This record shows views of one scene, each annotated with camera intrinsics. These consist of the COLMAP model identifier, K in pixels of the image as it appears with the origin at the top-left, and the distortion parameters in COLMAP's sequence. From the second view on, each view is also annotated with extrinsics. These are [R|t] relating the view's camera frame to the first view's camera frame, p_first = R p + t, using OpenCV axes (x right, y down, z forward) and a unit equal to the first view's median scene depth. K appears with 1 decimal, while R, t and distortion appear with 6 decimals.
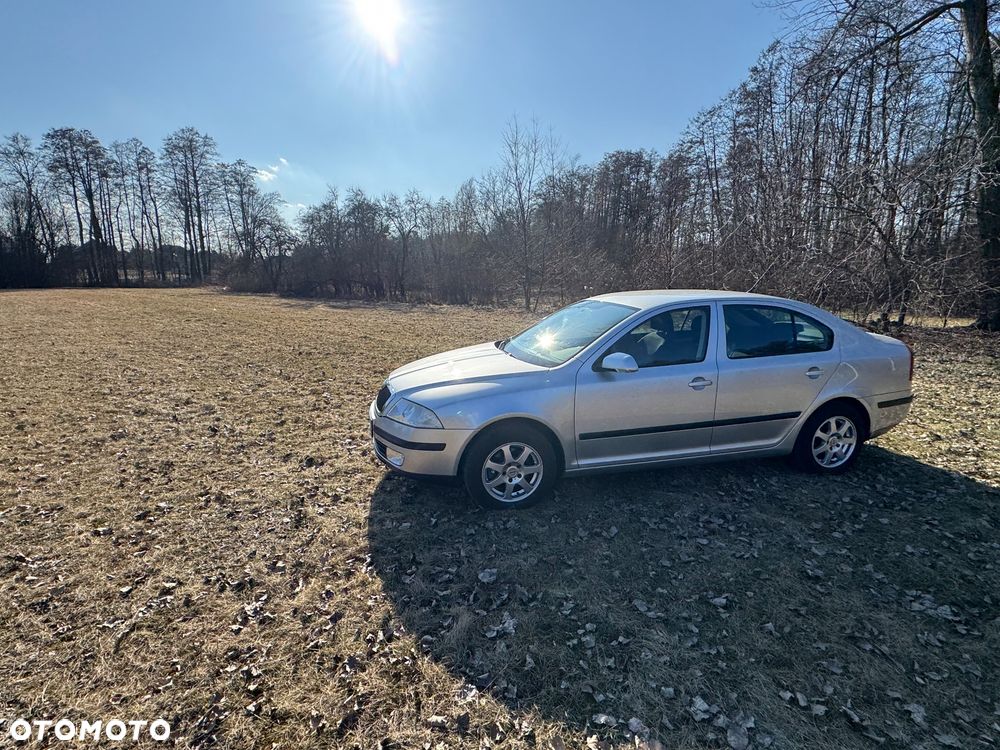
lens RADIAL K [[489.9, 0, 512.6], [0, 489.9, 372.9], [0, 0, 1]] dist [-0.004235, 0.002044]
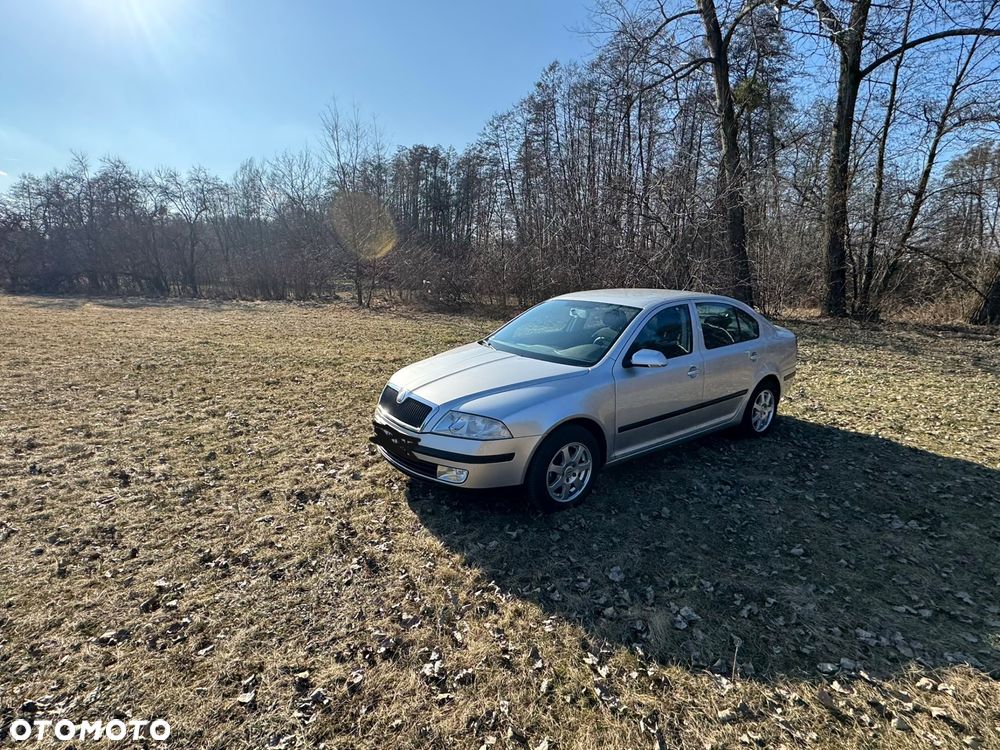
lens RADIAL K [[489.9, 0, 495.8], [0, 489.9, 369.1], [0, 0, 1]] dist [-0.004235, 0.002044]
pose [[0.924485, -0.066708, 0.375337, -0.093957], [0.063767, 0.997759, 0.020266, -0.007584], [-0.375848, 0.005199, 0.926667, 0.021278]]
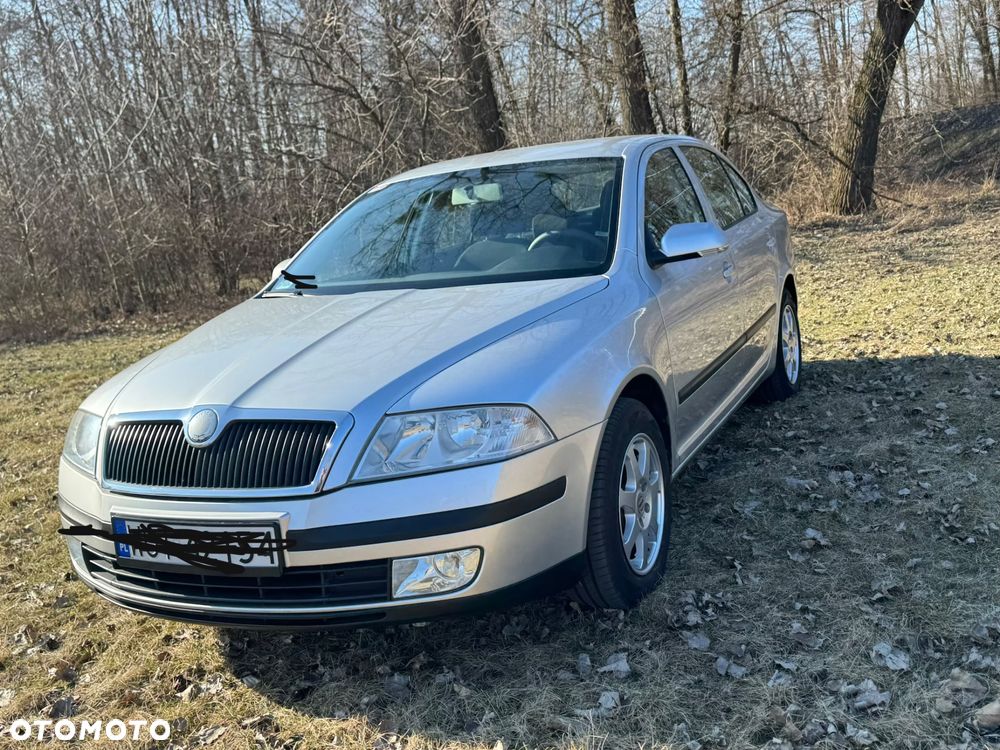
lens RADIAL K [[996.8, 0, 491.3], [0, 996.8, 382.6], [0, 0, 1]] dist [0.052263, 0.000000]
pose [[0.618319, -0.211663, 0.756889, -0.138565], [0.268060, 0.962100, 0.050065, 0.002592], [-0.738800, 0.171936, 0.651623, 0.090519]]
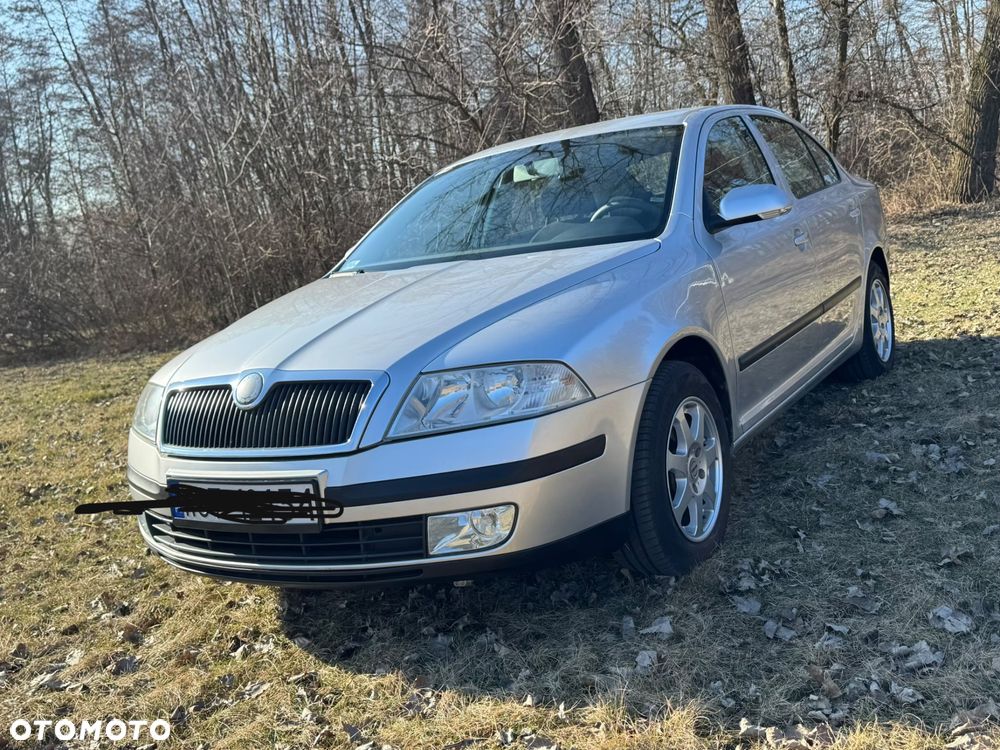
lens RADIAL K [[996.8, 0, 498.9], [0, 996.8, 366.1], [0, 0, 1]] dist [0.052263, 0.000000]
pose [[0.692928, -0.204462, 0.691408, -0.132293], [0.286325, 0.958126, -0.003619, 0.012654], [-0.661716, 0.200475, 0.722455, 0.084250]]
